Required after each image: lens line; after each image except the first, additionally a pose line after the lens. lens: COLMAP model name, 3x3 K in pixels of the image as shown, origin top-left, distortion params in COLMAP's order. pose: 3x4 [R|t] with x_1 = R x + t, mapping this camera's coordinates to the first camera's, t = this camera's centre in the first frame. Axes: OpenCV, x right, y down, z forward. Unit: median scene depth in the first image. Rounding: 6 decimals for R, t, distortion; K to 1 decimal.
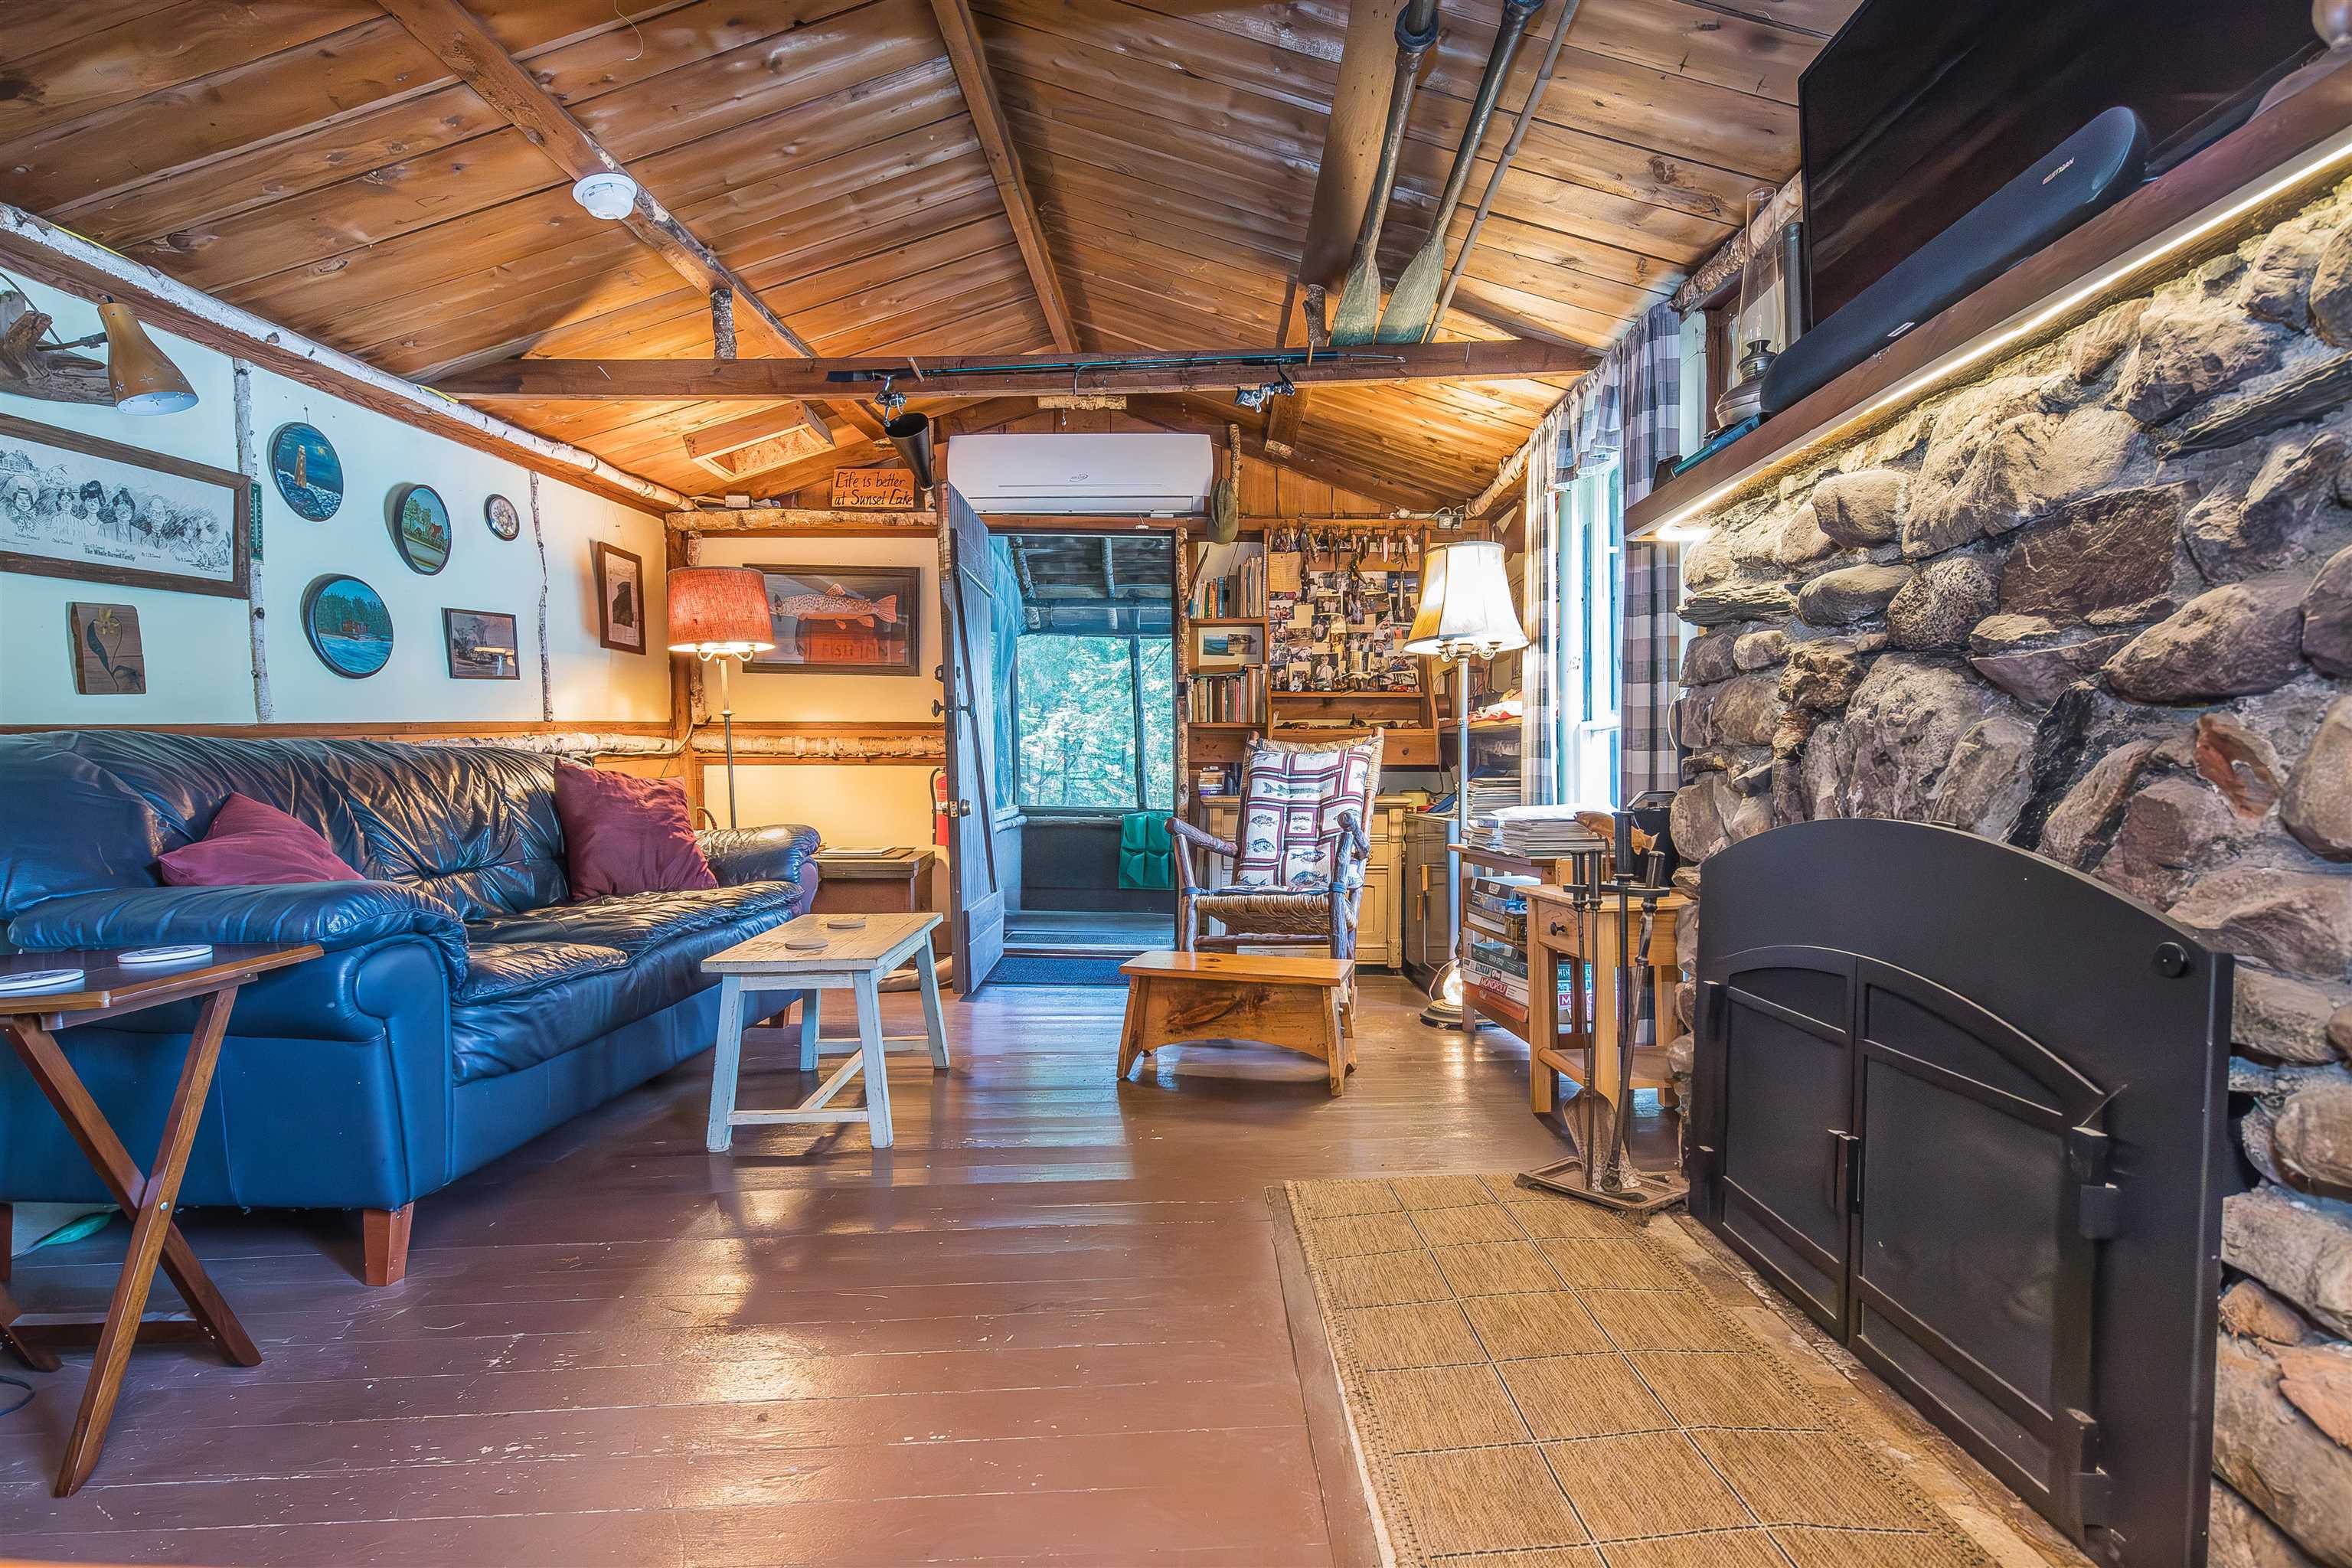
lens RADIAL K [[1155.2, 0, 1176.0], [0, 1155.2, 784.0], [0, 0, 1]] dist [-0.000133, 0.000064]
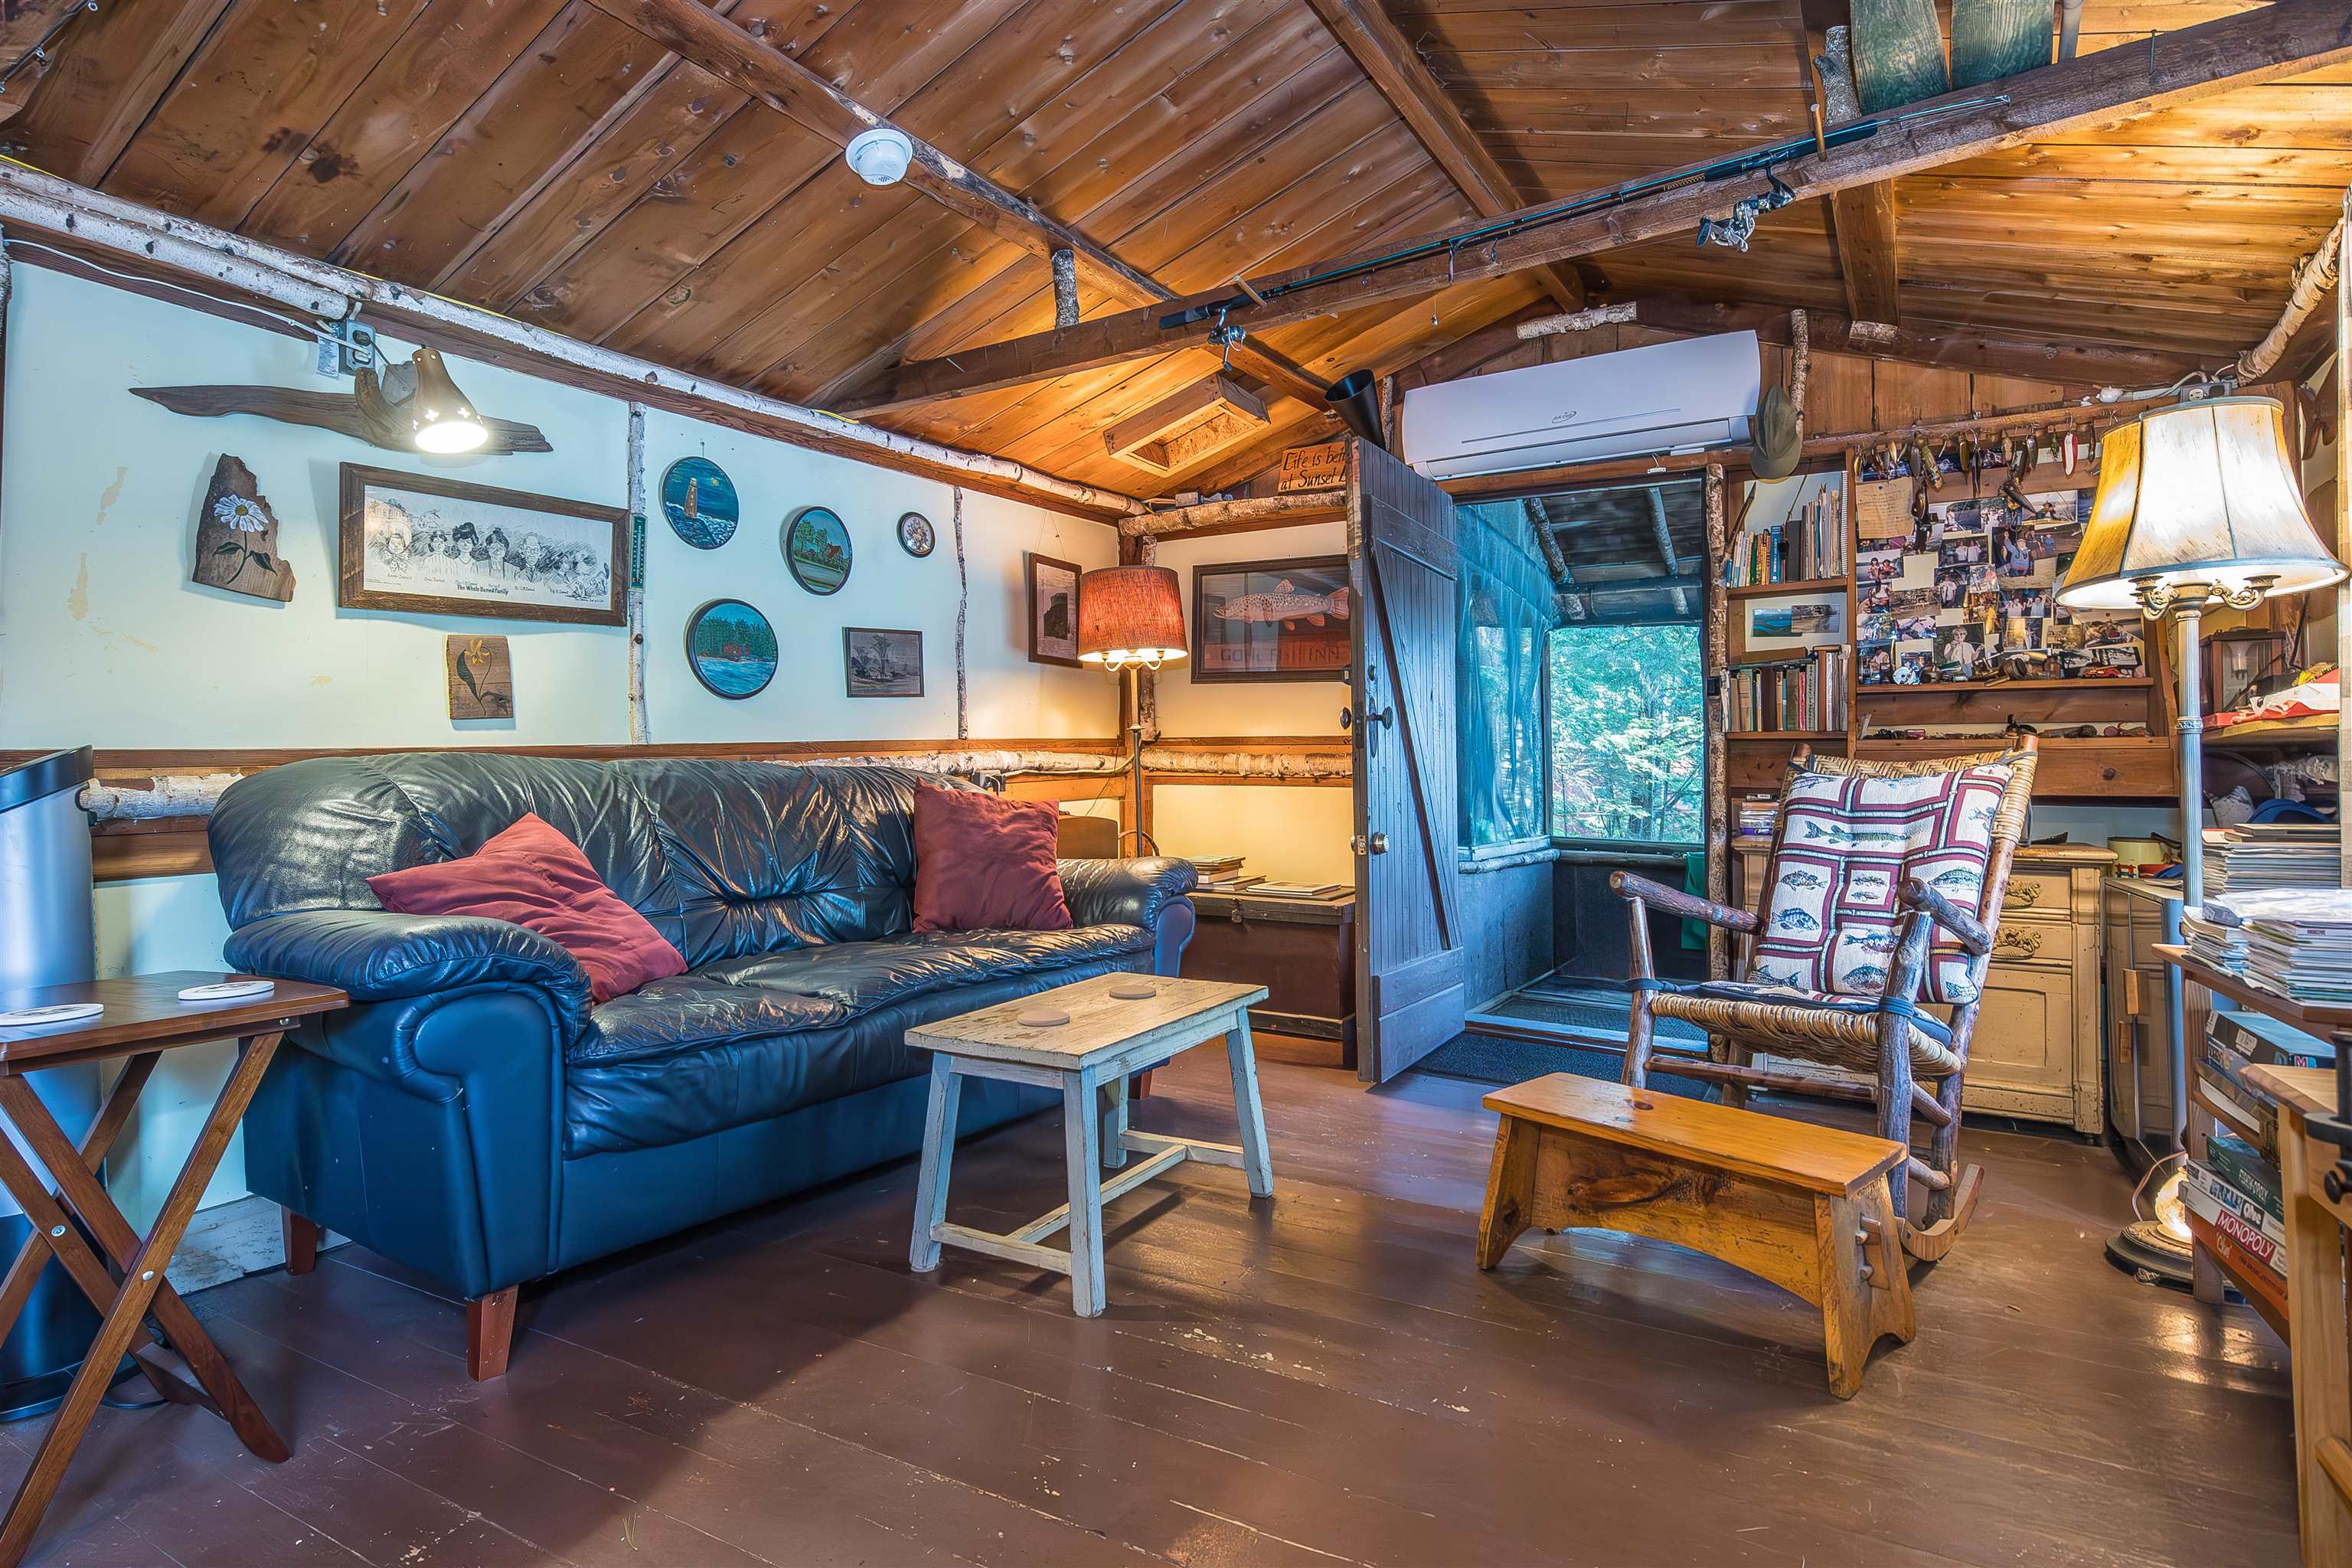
lens RADIAL K [[1176.7, 0, 1174.3], [0, 1176.7, 737.9], [0, 0, 1]] dist [0.003492, 0.001652]
pose [[0.851871, -0.010742, -0.523642, 0.124185], [-0.016592, 0.998734, -0.047480, -0.011320], [0.523489, 0.049135, 0.850614, 0.247812]]
